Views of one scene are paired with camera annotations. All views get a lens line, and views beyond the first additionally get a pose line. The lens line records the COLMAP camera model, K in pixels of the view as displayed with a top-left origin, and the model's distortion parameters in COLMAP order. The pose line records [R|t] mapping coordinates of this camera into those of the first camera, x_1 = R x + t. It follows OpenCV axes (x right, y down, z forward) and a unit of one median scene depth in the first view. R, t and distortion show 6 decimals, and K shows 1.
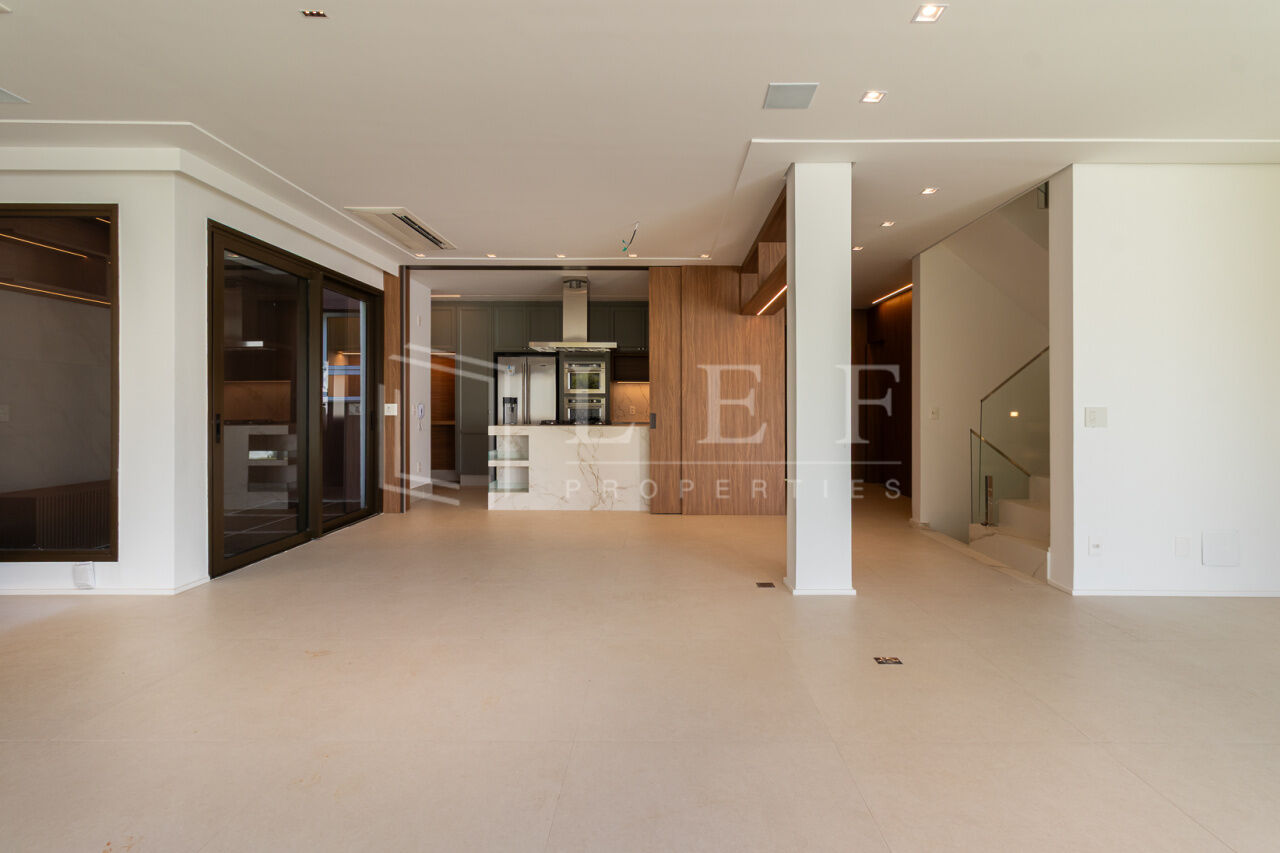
lens RADIAL K [[602.8, 0, 661.6], [0, 602.8, 406.9], [0, 0, 1]] dist [0.002953, 0.000520]
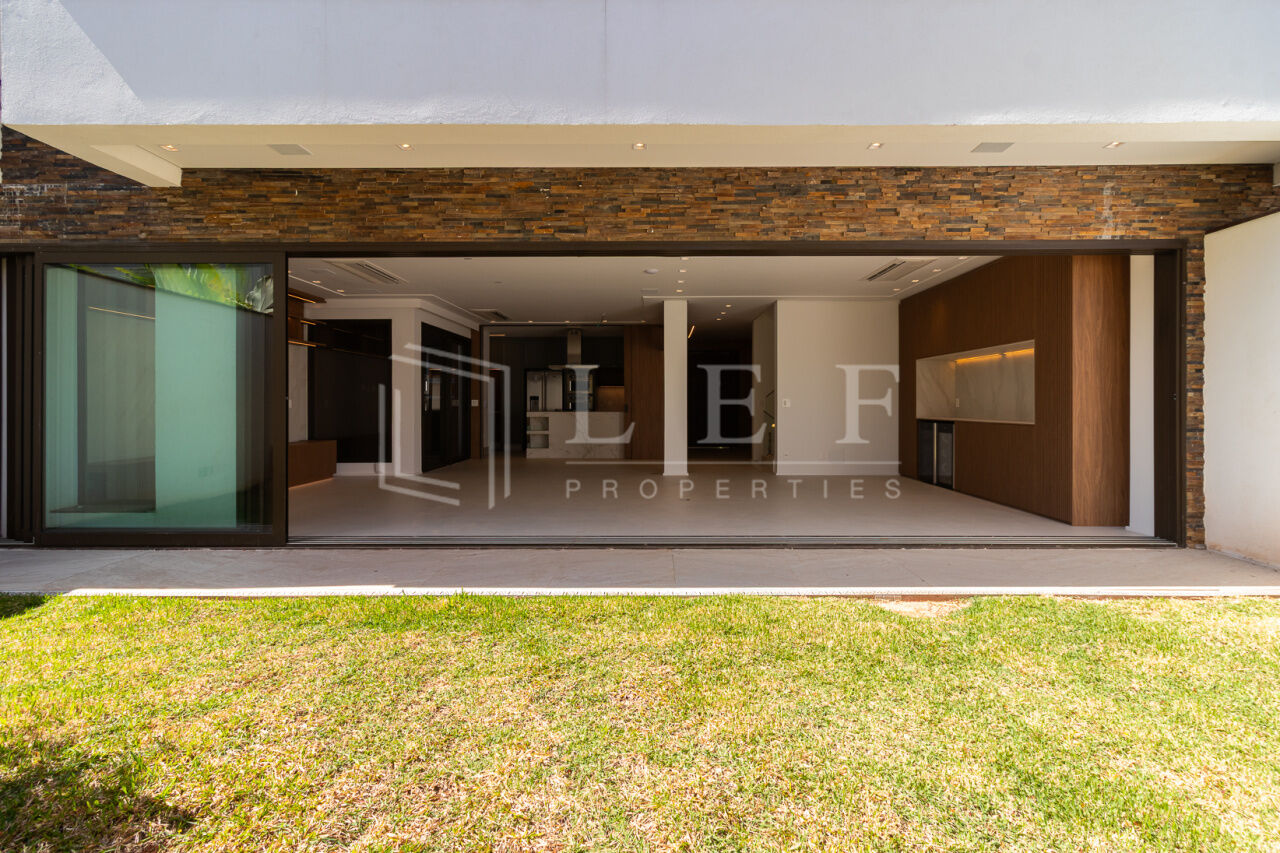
lens RADIAL K [[602.8, 0, 644.0], [0, 602.8, 400.4], [0, 0, 1]] dist [0.002953, 0.000520]
pose [[0.999781, -0.002912, -0.020746, 0.106711], [0.002742, 0.999962, -0.008242, 0.013571], [0.020769, 0.008184, 0.999751, -0.821698]]
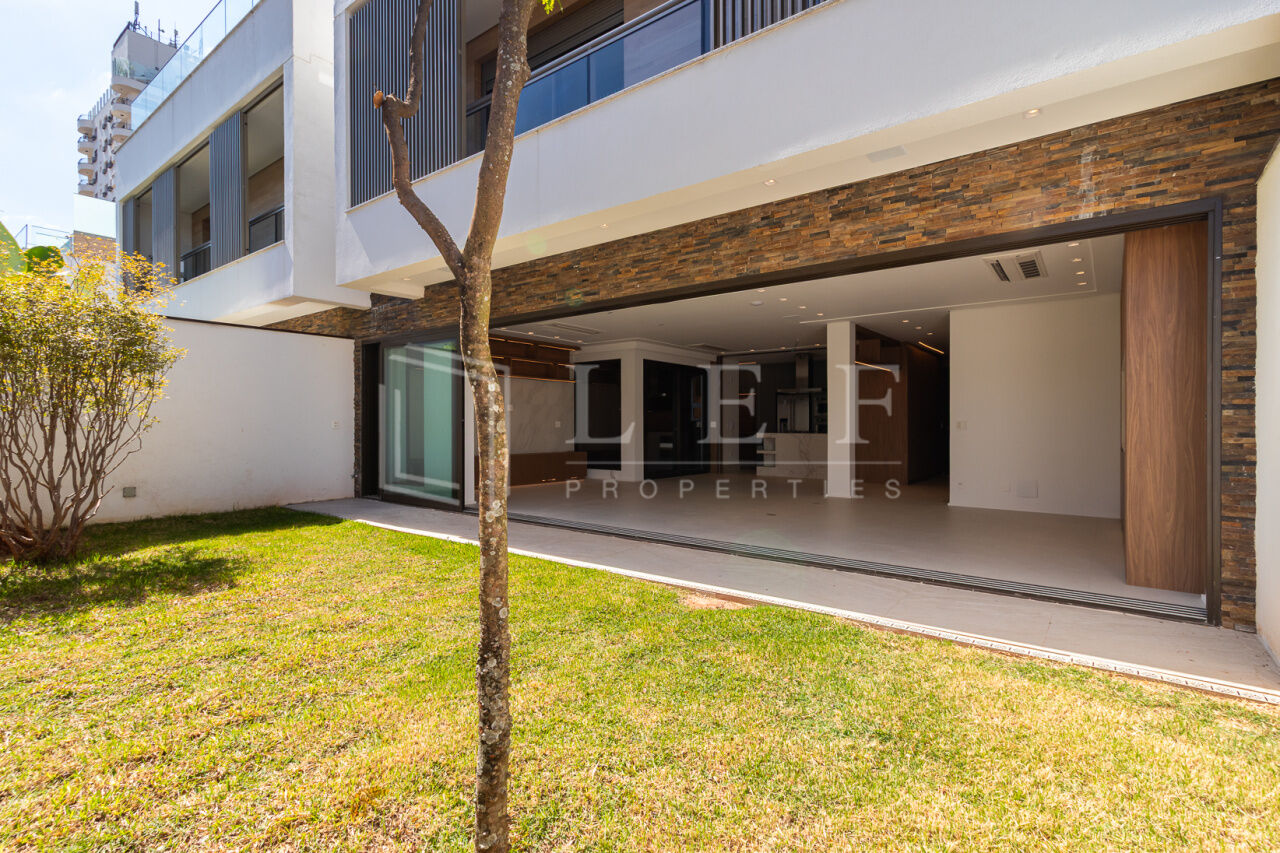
lens RADIAL K [[602.8, 0, 636.7], [0, 602.8, 425.1], [0, 0, 1]] dist [0.002953, 0.000520]
pose [[0.780343, -0.000106, -0.625352, 0.650864], [-0.003408, 0.999984, -0.004422, 0.016778], [0.625342, 0.005582, 0.780331, -0.804425]]
